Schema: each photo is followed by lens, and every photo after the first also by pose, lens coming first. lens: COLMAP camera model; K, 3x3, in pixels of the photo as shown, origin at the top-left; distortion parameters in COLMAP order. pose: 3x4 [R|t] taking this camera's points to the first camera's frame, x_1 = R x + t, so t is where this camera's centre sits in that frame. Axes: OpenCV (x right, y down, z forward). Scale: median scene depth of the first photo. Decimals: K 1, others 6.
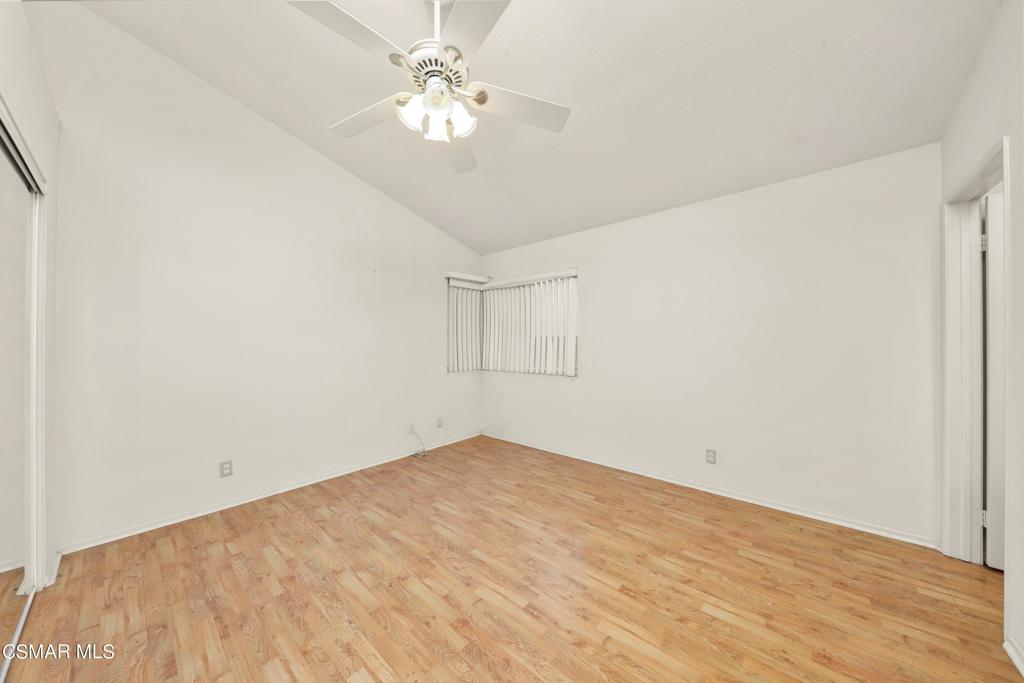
lens RADIAL K [[347.6, 0, 513.6], [0, 347.6, 344.2], [0, 0, 1]] dist [0.001957, -0.001407]
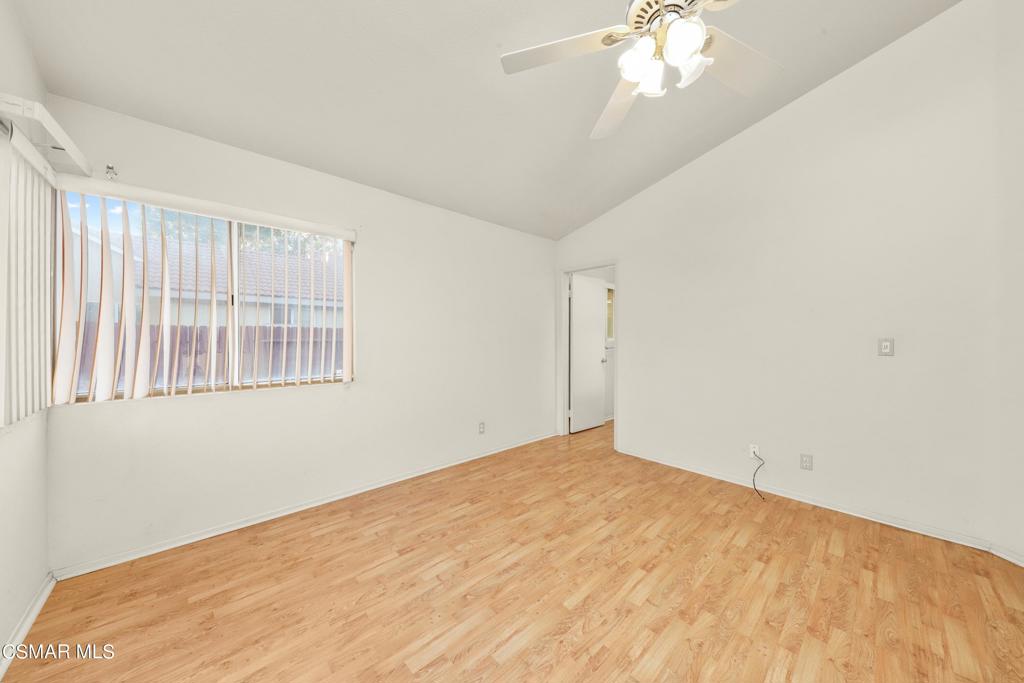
lens RADIAL K [[347.6, 0, 514.2], [0, 347.6, 335.7], [0, 0, 1]] dist [0.001957, -0.001407]
pose [[0.093948, 0.005043, 0.995564, -0.829943], [-0.002131, 0.999986, -0.004864, -0.001031], [-0.995575, -0.001664, 0.093958, 0.965269]]
